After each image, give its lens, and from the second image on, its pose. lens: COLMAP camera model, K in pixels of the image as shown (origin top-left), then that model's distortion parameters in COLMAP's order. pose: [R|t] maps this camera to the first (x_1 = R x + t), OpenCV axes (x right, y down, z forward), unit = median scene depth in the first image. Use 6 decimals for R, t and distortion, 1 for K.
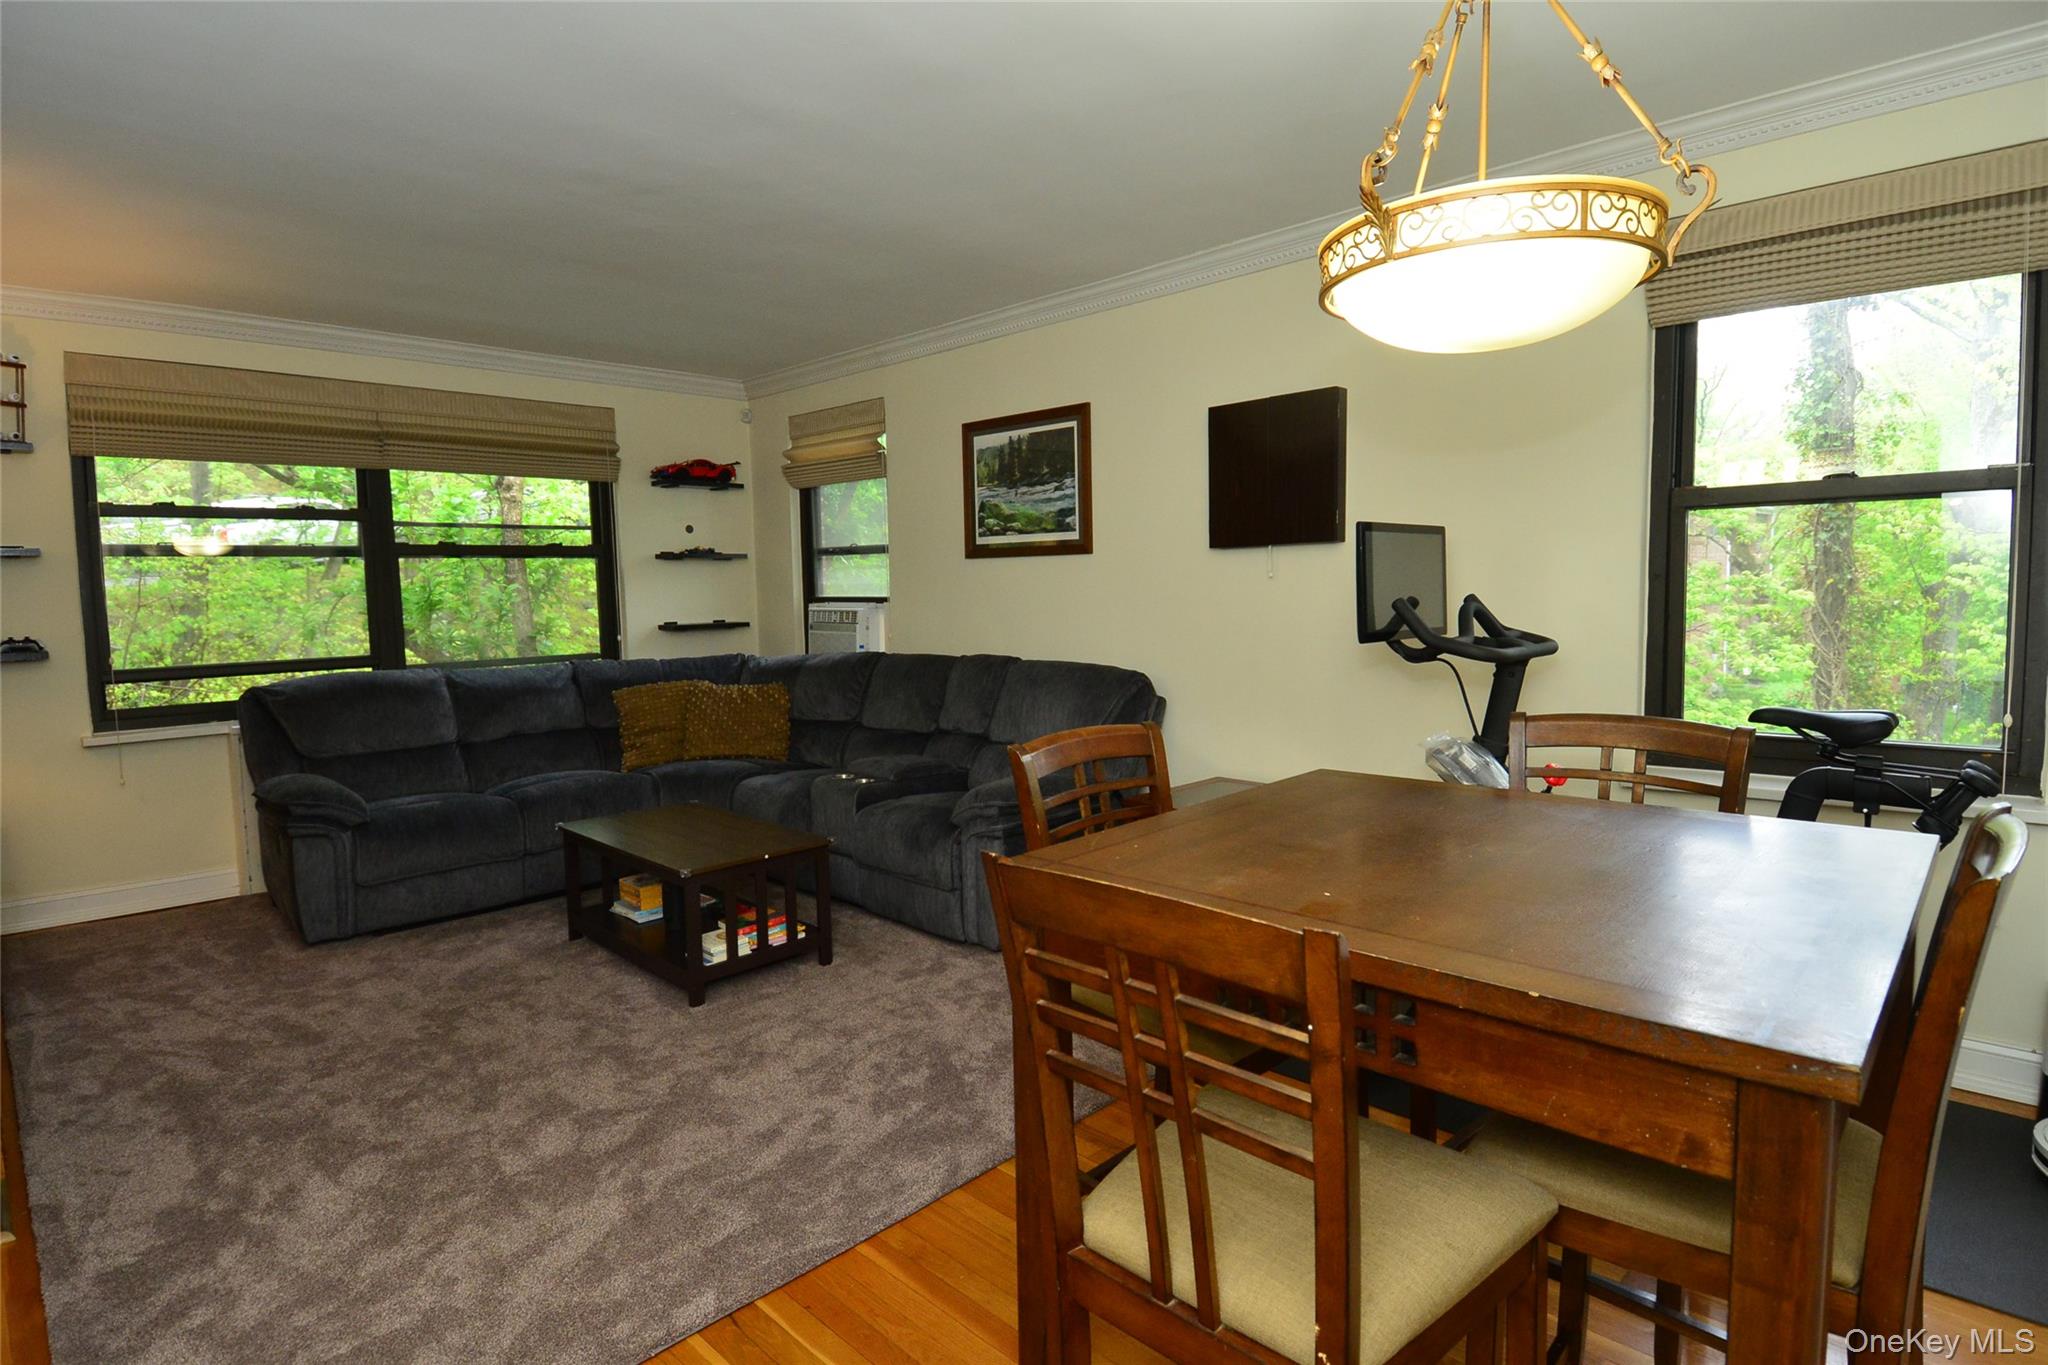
lens RADIAL K [[1091.7, 0, 1024.0], [0, 1091.7, 682.5], [0, 0, 1]] dist [0.055776, -0.055253]
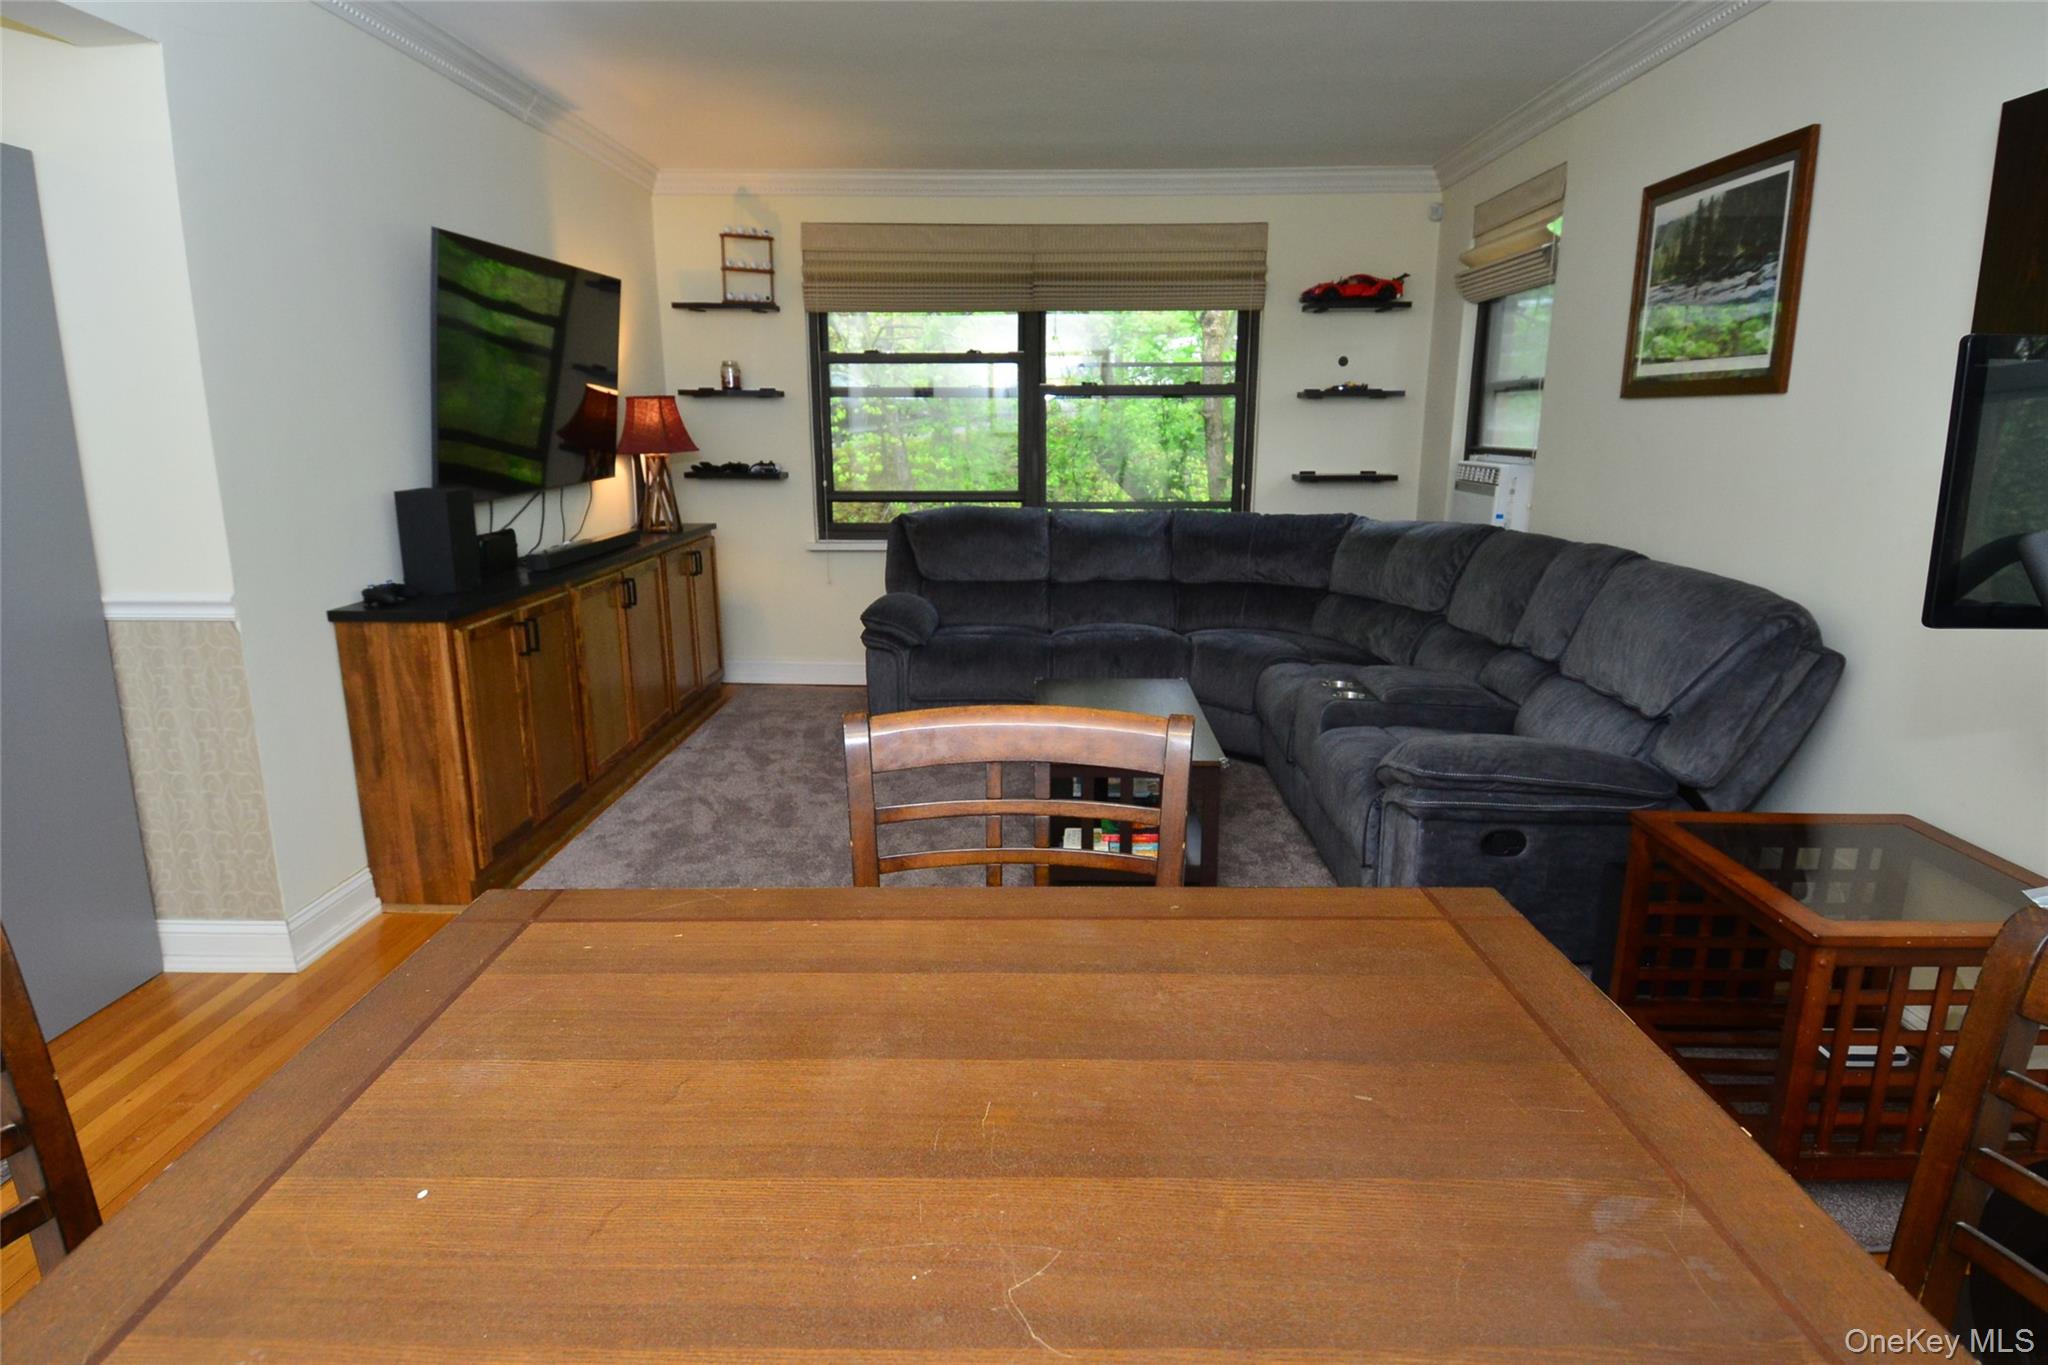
lens RADIAL K [[1091.7, 0, 1024.0], [0, 1091.7, 682.5], [0, 0, 1]] dist [0.055776, -0.055253]
pose [[0.684209, 0.187095, -0.704878, 0.213598], [-0.080355, 0.979988, 0.182119, -0.037294], [0.724845, -0.067967, 0.685551, 0.259467]]
